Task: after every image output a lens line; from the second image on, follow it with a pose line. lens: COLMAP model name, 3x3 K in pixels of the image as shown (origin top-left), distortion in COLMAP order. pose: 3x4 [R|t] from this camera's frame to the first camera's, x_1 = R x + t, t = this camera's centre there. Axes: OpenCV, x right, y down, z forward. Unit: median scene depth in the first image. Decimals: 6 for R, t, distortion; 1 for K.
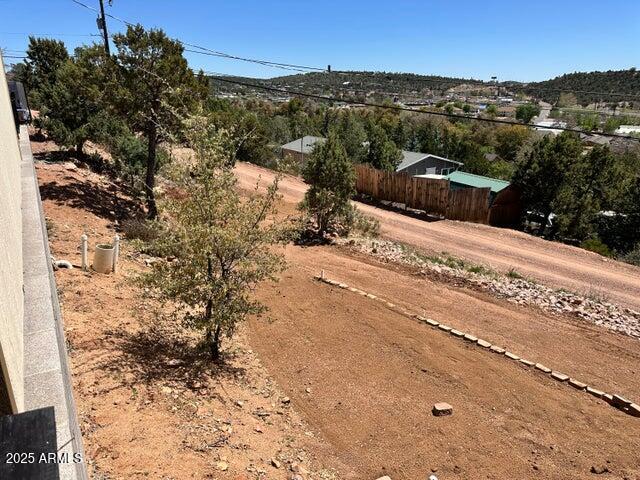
lens RADIAL K [[442.9, 0, 317.0], [0, 442.9, 243.3], [0, 0, 1]] dist [0.092130, -0.137569]
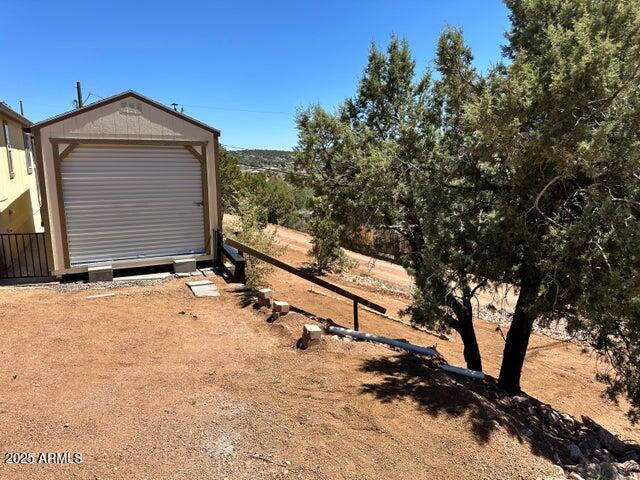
lens RADIAL K [[442.9, 0, 317.0], [0, 442.9, 243.3], [0, 0, 1]] dist [0.092130, -0.137569]
pose [[0.996594, -0.001250, -0.082459, 0.082543], [-0.010757, 0.989371, -0.145016, 0.071323], [0.081763, 0.145409, 0.985987, -0.327159]]
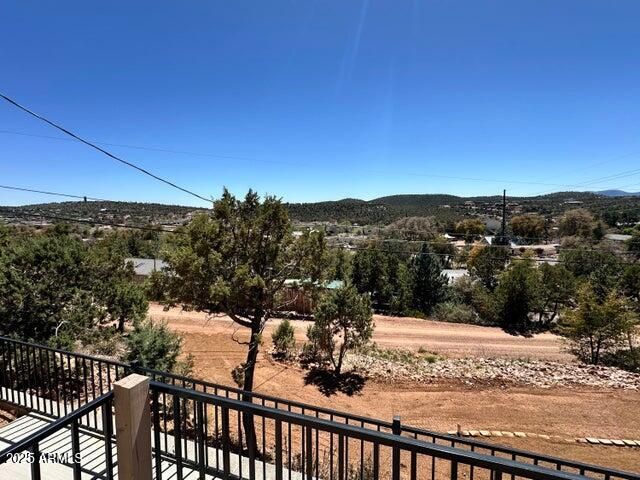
lens RADIAL K [[293.9, 0, 321.1], [0, 293.9, 239.5], [0, 0, 1]] dist [0.000684, 0.000228]
pose [[0.771049, -0.065576, 0.633391, -0.310386], [0.215666, 0.962790, -0.162859, -0.149926], [-0.599143, 0.262173, 0.756501, 0.284824]]
